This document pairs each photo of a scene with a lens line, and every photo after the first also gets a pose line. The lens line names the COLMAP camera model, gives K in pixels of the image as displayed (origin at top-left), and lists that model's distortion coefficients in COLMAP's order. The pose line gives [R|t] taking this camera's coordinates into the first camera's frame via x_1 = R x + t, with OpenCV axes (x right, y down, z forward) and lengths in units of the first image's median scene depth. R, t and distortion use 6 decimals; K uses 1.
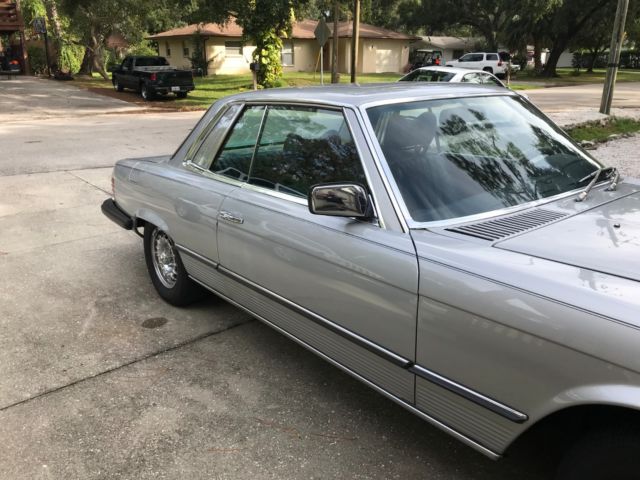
lens RADIAL K [[523.7, 0, 318.1], [0, 523.7, 238.1], [0, 0, 1]] dist [0.018170, -0.008069]
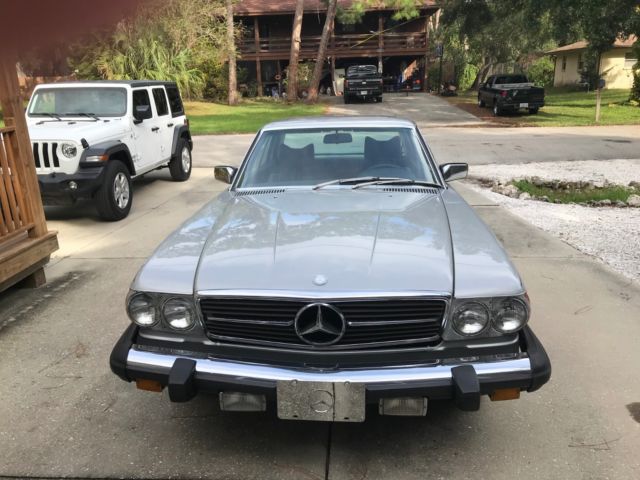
lens RADIAL K [[523.7, 0, 314.7], [0, 523.7, 241.0], [0, 0, 1]] dist [0.018170, -0.008069]
pose [[0.729130, 0.182636, -0.659555, 0.209504], [-0.194135, 0.979342, 0.056575, -0.000796], [0.656263, 0.086792, 0.749524, -0.033357]]
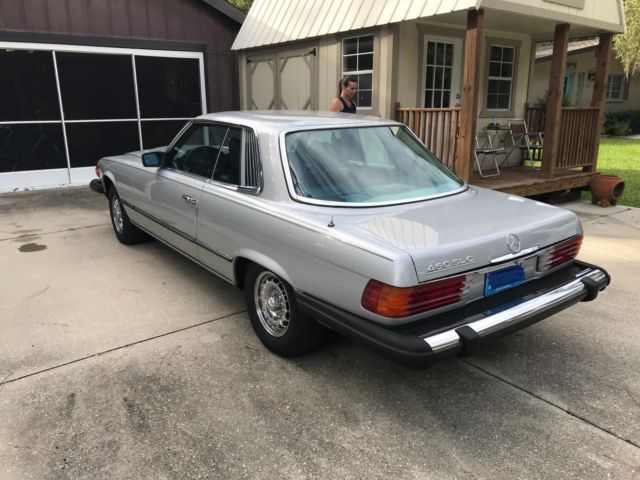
lens RADIAL K [[523.7, 0, 318.9], [0, 523.7, 239.4], [0, 0, 1]] dist [0.018170, -0.008069]
pose [[-0.999395, 0.007356, 0.033992, -0.006983], [0.024685, 0.838521, 0.544310, -0.144593], [-0.024499, 0.544820, -0.838195, 0.443728]]
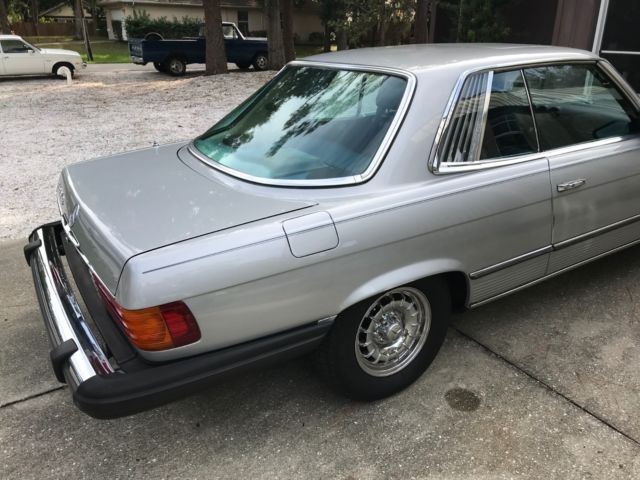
lens RADIAL K [[523.7, 0, 318.2], [0, 523.7, 239.6], [0, 0, 1]] dist [0.018170, -0.008069]
pose [[0.122609, -0.346576, 0.929974, -0.185397], [0.310499, 0.903400, 0.295736, -0.060424], [-0.942633, 0.252496, 0.218376, 0.198750]]
